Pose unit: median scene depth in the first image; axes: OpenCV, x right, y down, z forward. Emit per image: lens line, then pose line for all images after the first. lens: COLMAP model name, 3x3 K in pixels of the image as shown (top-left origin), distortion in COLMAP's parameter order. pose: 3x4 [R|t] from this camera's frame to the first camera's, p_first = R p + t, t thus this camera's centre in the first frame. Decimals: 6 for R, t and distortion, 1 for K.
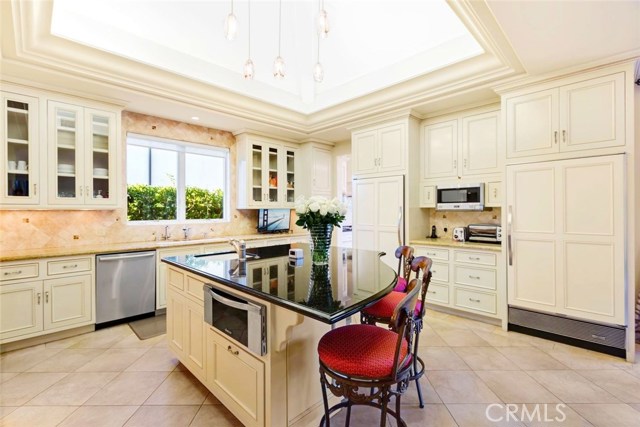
lens RADIAL K [[300.0, 0, 320.0], [0, 300.0, 213.5], [0, 0, 1]] dist [-0.004691, -0.000701]
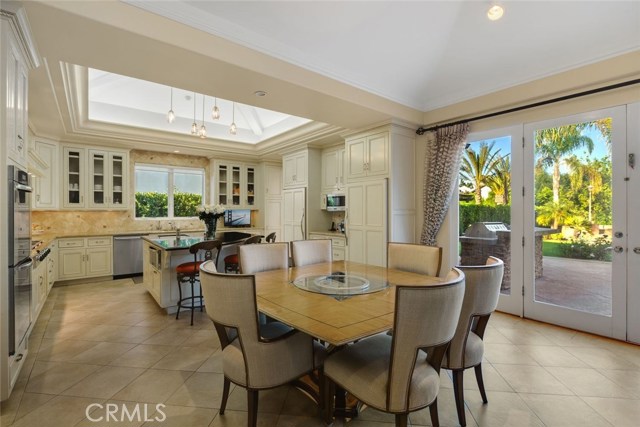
lens RADIAL K [[313.7, 0, 320.0], [0, 313.7, 213.5], [0, 0, 1]] dist [-0.003615, -0.000379]
pose [[0.991581, 0.003446, -0.129444, 0.574840], [-0.003566, 0.999993, -0.000691, 0.001661], [0.129441, 0.001147, 0.991586, -0.555331]]
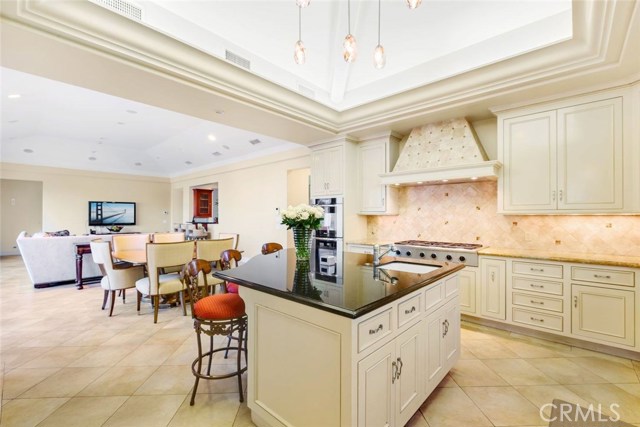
lens RADIAL K [[300.0, 0, 320.0], [0, 300.0, 213.5], [0, 0, 1]] dist [-0.004691, -0.000701]
pose [[-0.999254, 0.002729, -0.038513, -0.013997], [0.002744, 0.999996, -0.000359, -0.012021], [0.038511, -0.000464, -0.999258, 1.325373]]
